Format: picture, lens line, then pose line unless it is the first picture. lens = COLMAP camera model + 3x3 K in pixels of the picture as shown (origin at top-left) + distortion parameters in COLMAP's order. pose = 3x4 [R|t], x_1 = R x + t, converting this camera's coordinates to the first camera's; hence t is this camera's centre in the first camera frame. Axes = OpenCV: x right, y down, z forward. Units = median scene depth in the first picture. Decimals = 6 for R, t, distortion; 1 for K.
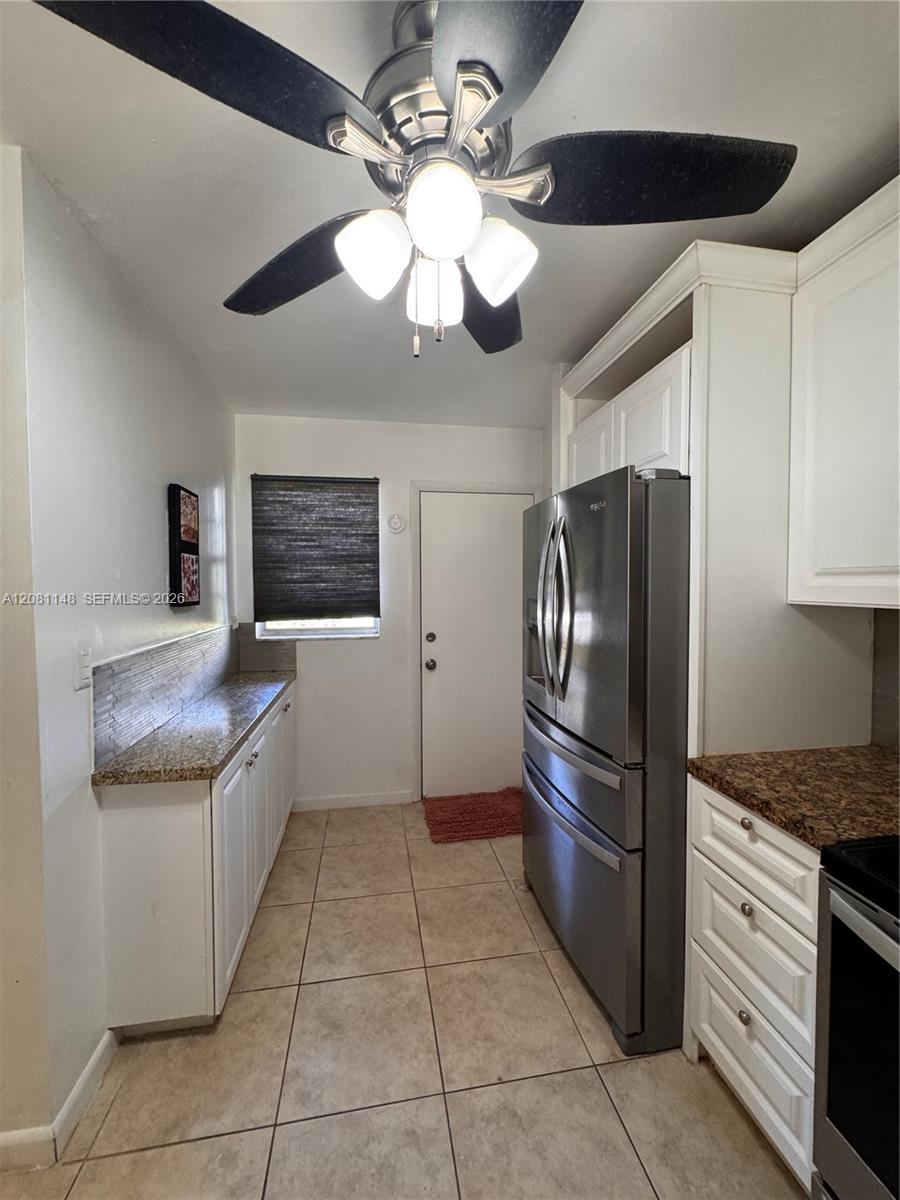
lens RADIAL K [[480.7, 0, 453.0], [0, 480.7, 599.0], [0, 0, 1]] dist [-0.001618, -0.000255]
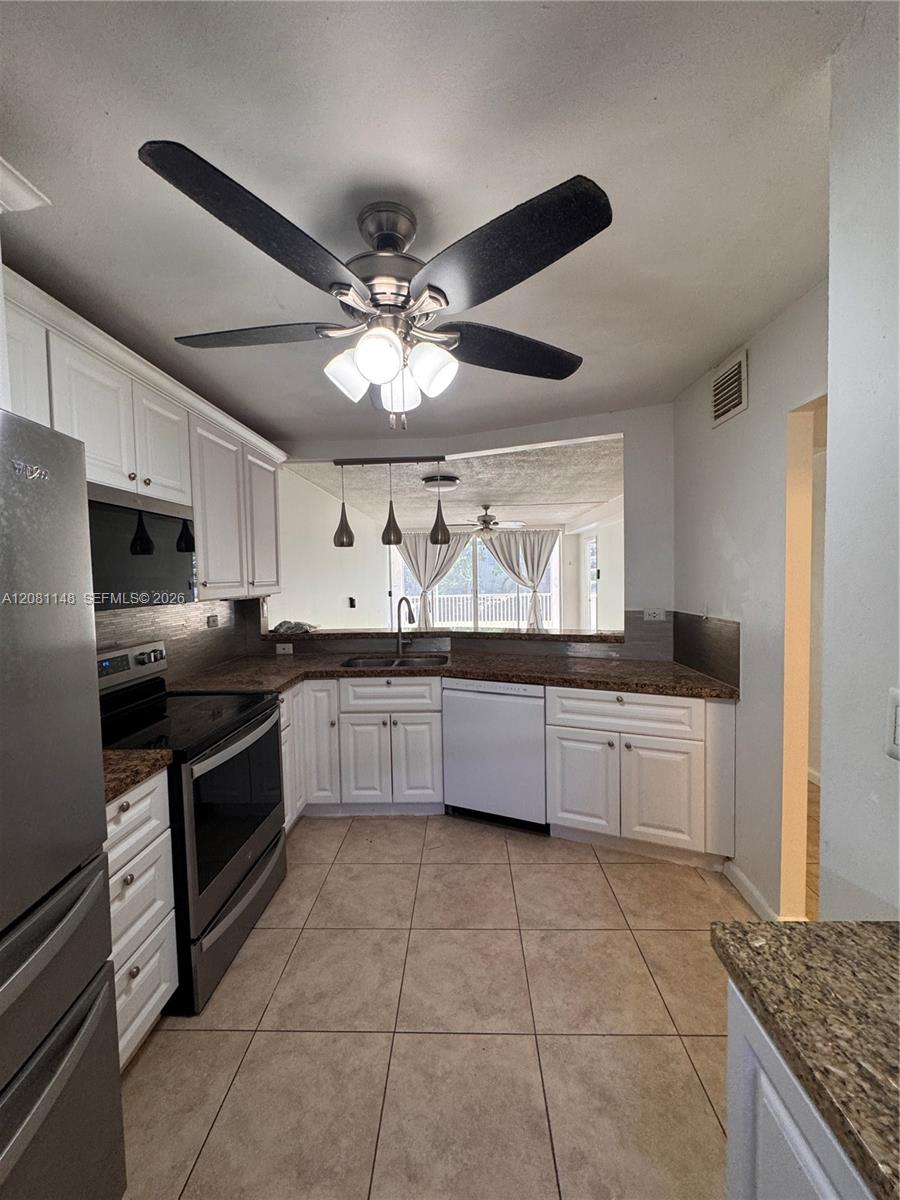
lens RADIAL K [[480.7, 0, 451.4], [0, 480.7, 596.4], [0, 0, 1]] dist [-0.001618, -0.000255]
pose [[-0.980112, 0.015460, 0.197844, -0.355676], [0.030918, 0.996683, 0.075285, -0.087565], [-0.196024, 0.079905, -0.977338, 1.760284]]
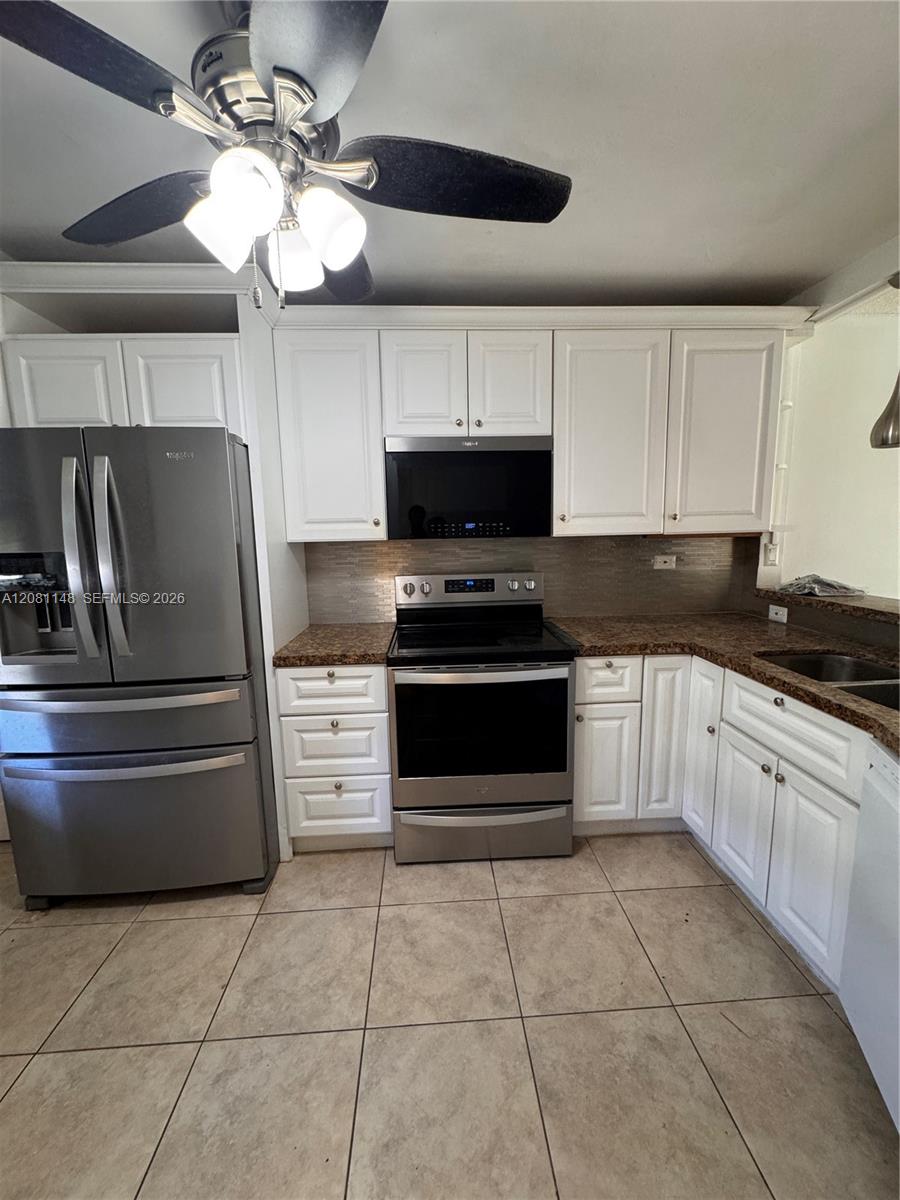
lens RADIAL K [[480.7, 0, 451.3], [0, 480.7, 598.4], [0, 0, 1]] dist [-0.001618, -0.000255]
pose [[0.112493, -0.140057, 0.983732, -0.853969], [0.051977, 0.989491, 0.134933, 0.007408], [-0.992292, 0.035953, 0.118591, 0.348173]]
